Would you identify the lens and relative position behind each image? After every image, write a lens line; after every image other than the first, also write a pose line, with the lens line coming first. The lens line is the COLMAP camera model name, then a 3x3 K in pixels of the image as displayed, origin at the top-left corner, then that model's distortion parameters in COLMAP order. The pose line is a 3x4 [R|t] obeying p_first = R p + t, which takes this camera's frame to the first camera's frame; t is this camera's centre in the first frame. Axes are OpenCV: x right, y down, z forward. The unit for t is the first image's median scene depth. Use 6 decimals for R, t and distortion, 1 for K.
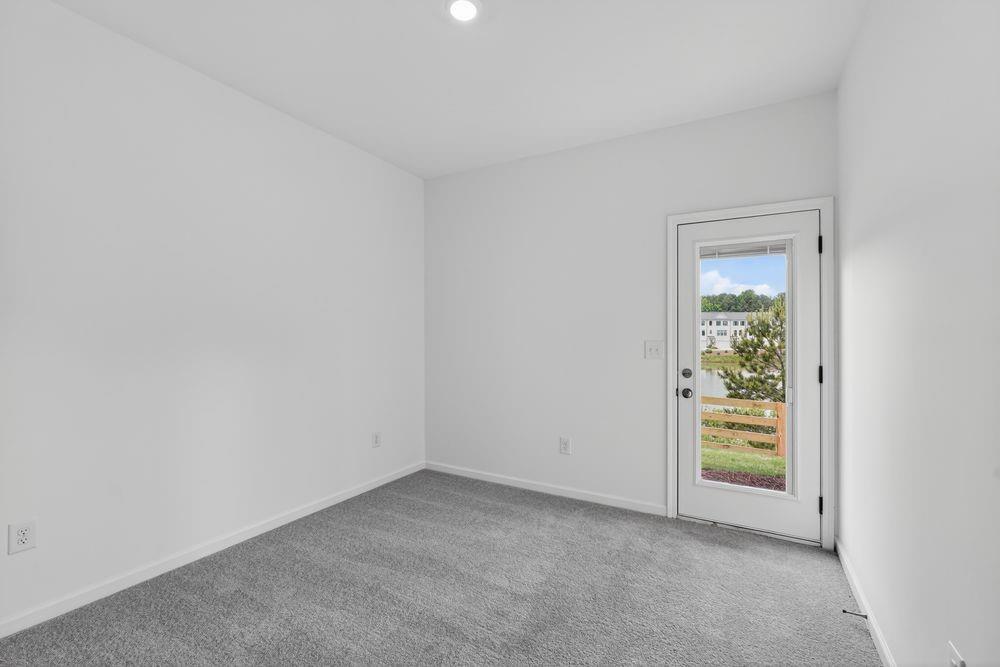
lens RADIAL K [[439.8, 0, 500.4], [0, 439.8, 329.8], [0, 0, 1]] dist [-0.001745, 0.000281]
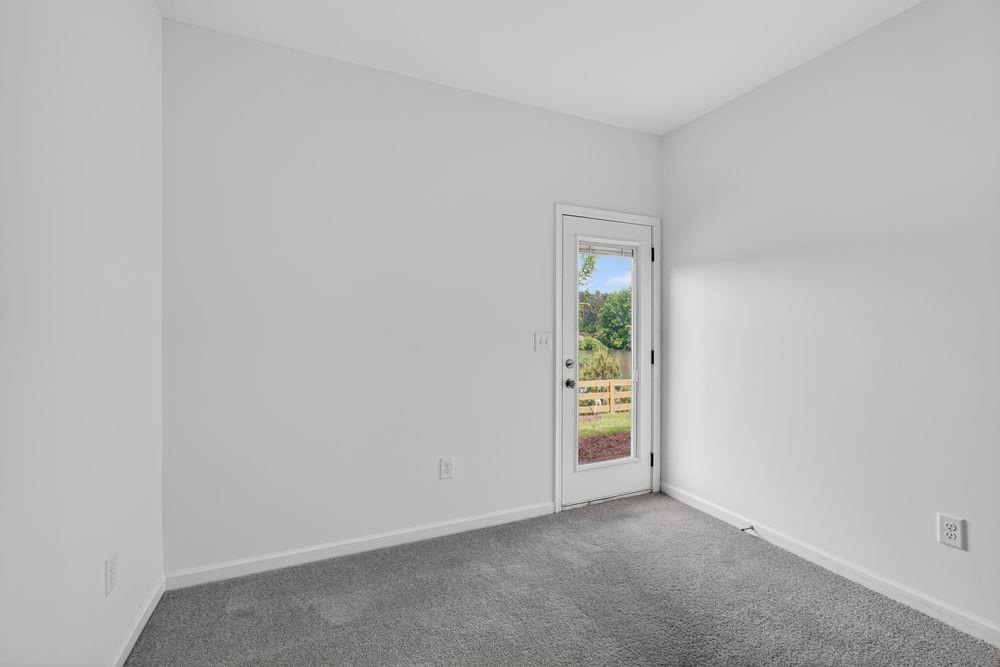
lens RADIAL K [[439.8, 0, 500.4], [0, 439.8, 329.8], [0, 0, 1]] dist [-0.001745, 0.000281]
pose [[0.583347, -0.005388, 0.812205, -0.491961], [-0.006019, 0.999922, 0.010955, 0.010807], [-0.812201, -0.011279, 0.583269, 0.546018]]
